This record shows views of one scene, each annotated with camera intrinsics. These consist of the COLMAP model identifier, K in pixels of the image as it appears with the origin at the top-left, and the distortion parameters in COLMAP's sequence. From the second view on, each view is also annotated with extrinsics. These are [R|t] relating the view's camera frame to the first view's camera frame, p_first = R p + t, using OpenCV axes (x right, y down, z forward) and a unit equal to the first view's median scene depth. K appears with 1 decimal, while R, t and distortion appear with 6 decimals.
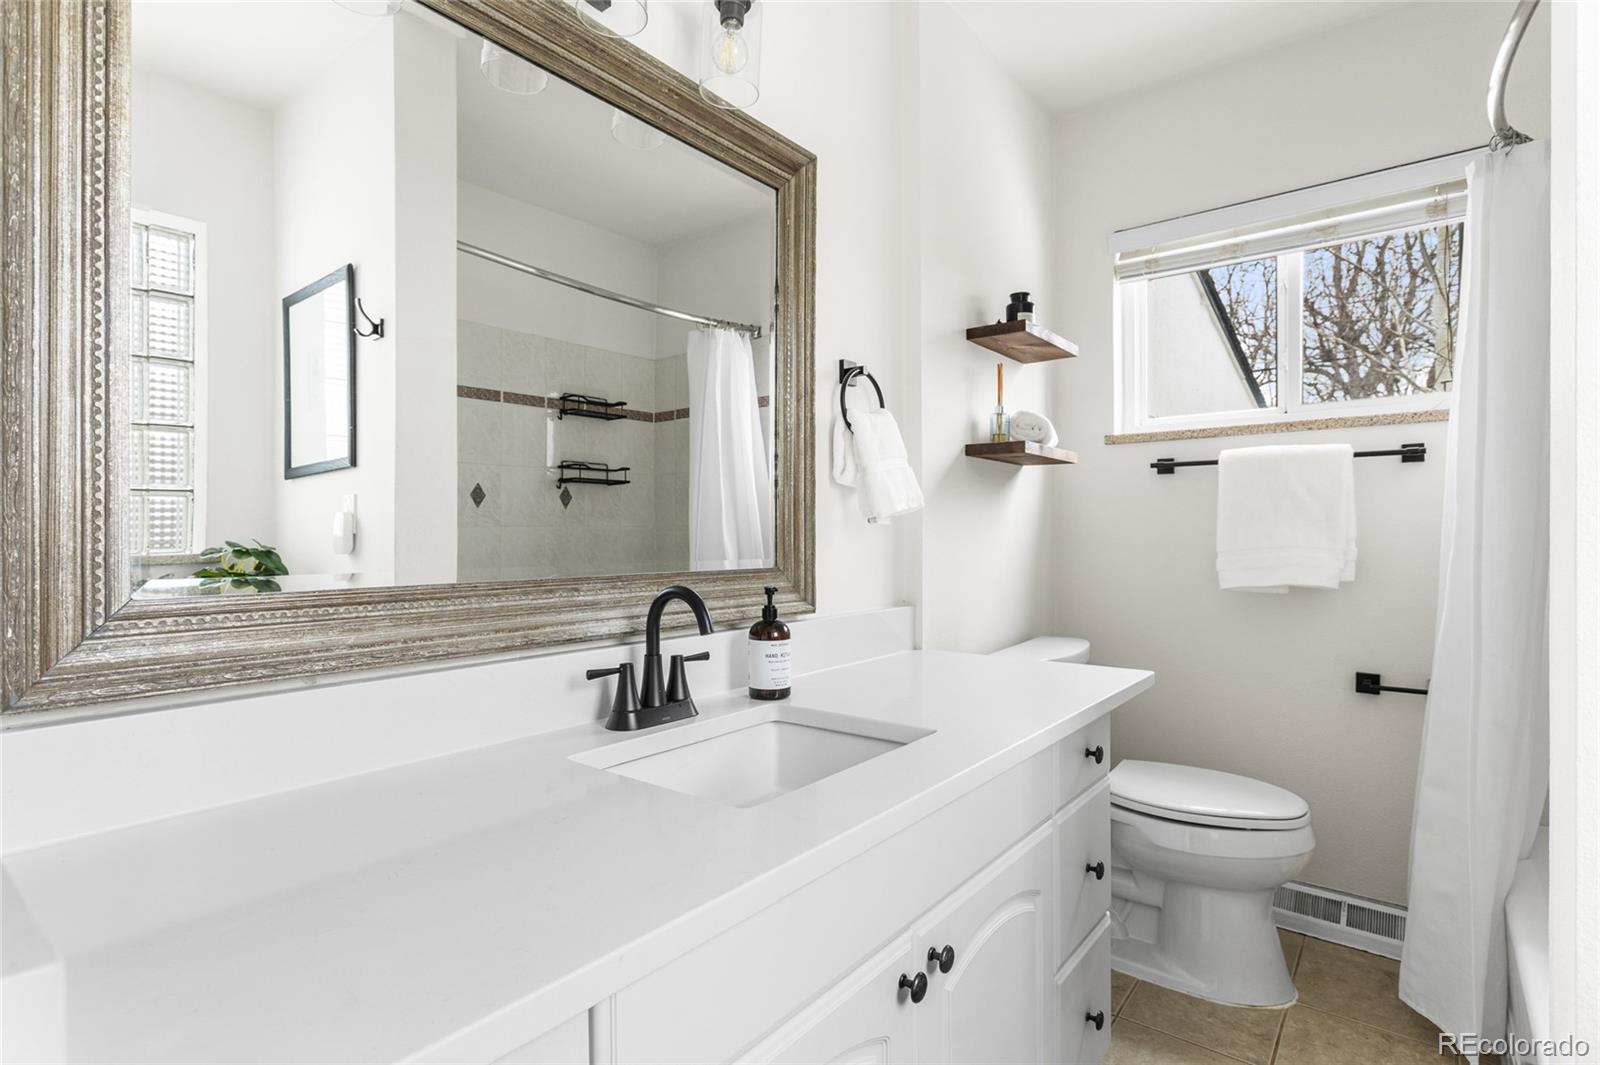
lens RADIAL K [[797.3, 0, 794.3], [0, 797.3, 535.2], [0, 0, 1]] dist [-0.007218, 0.004920]
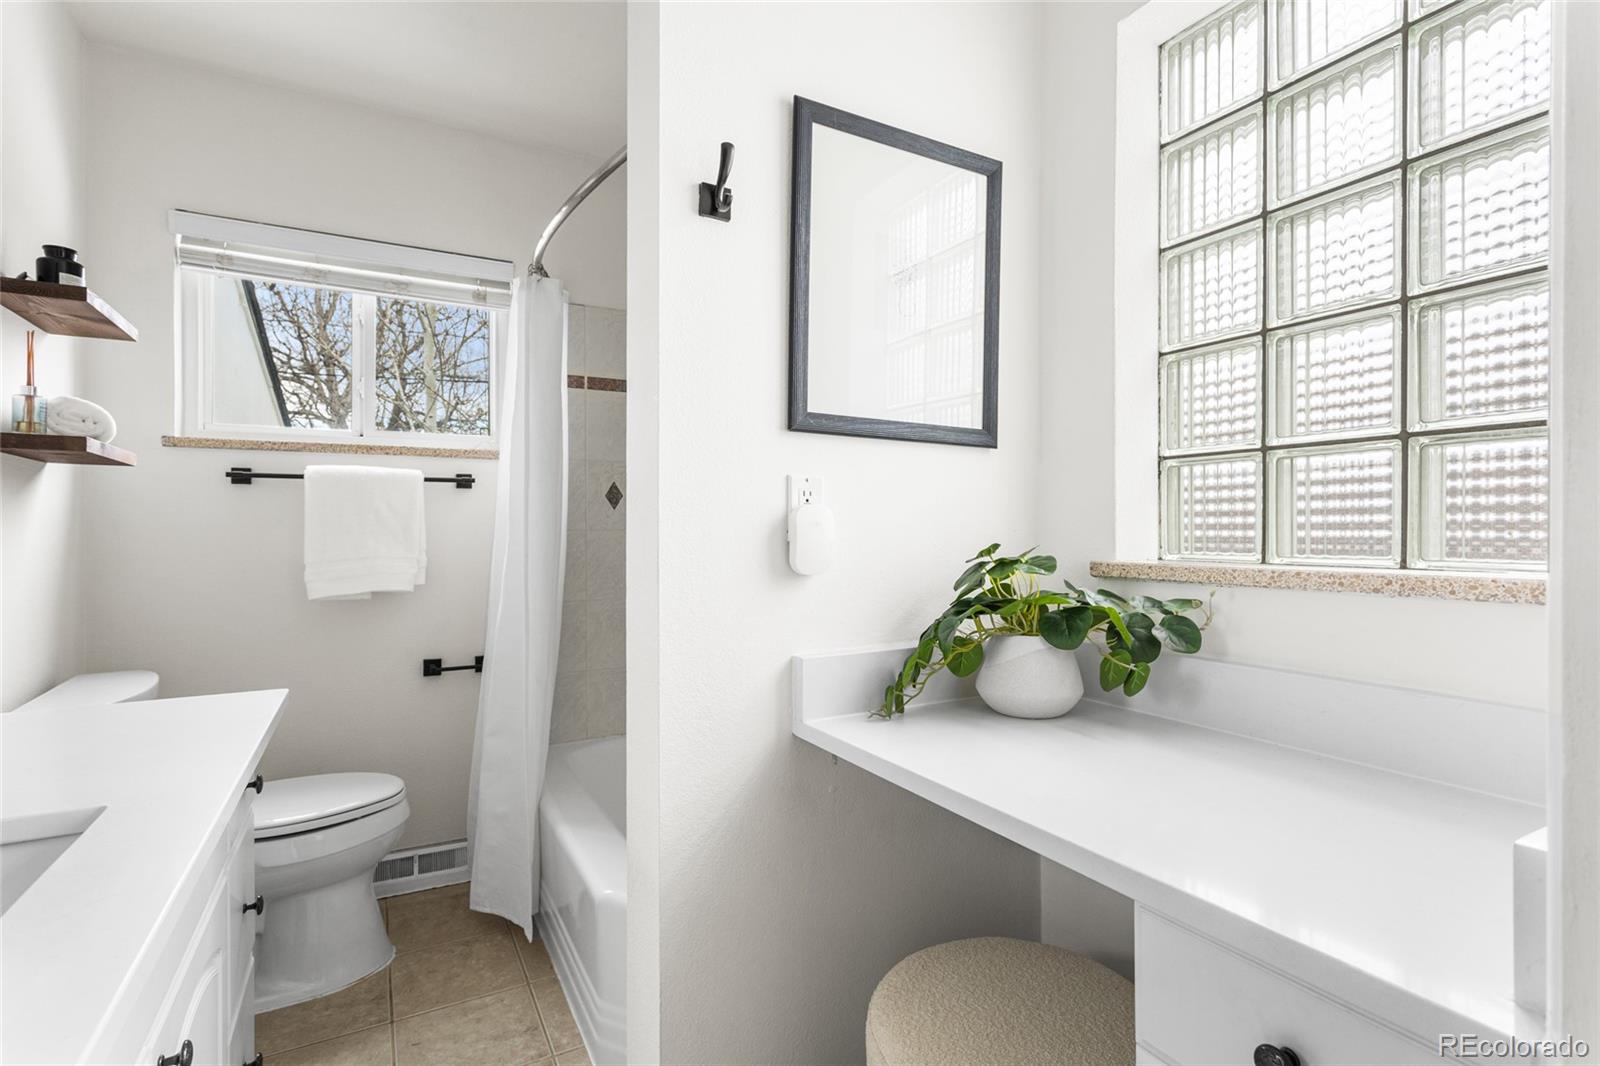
lens RADIAL K [[776.0, 0, 792.4], [0, 776.0, 531.0], [0, 0, 1]] dist [0.004869, 0.003298]
pose [[0.389612, 0.001113, 0.920978, -0.157385], [0.005036, 0.999982, -0.003339, -0.015977], [-0.920965, 0.005939, 0.389599, 0.027106]]
